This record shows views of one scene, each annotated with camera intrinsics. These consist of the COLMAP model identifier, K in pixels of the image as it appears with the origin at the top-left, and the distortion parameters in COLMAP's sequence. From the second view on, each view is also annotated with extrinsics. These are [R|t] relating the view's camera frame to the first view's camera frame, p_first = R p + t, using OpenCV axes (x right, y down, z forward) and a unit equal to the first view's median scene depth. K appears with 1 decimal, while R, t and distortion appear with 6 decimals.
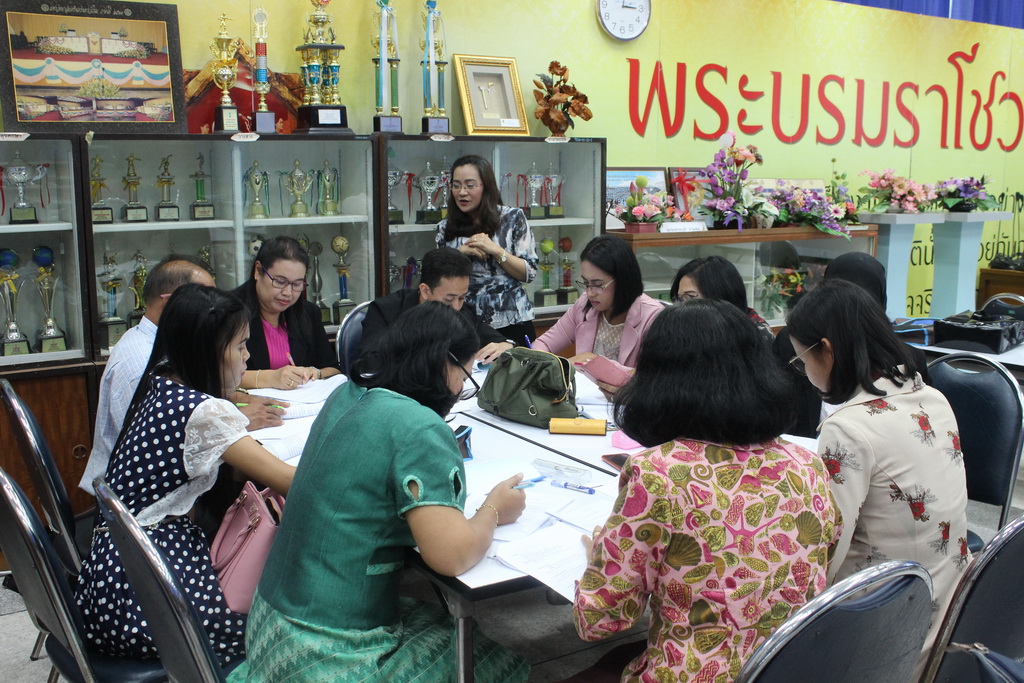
lens RADIAL K [[1087.9, 0, 512.0], [0, 1087.9, 341.5], [0, 0, 1]] dist [-0.112900, -0.000266]
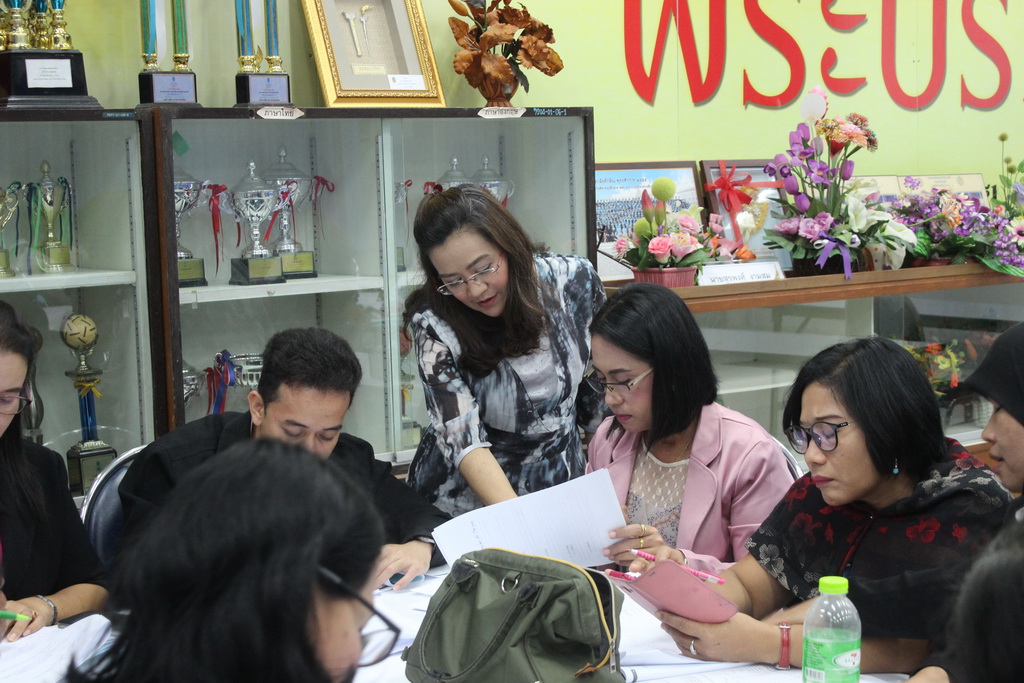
lens RADIAL K [[1789.1, 0, 512.9], [0, 1789.1, 358.7], [0, 0, 1]] dist [0.017304, -0.013831]
pose [[0.994988, -0.035759, 0.093377, -0.035158], [0.040960, 0.997679, -0.054391, -0.022205], [-0.091215, 0.057943, 0.994144, 0.155074]]
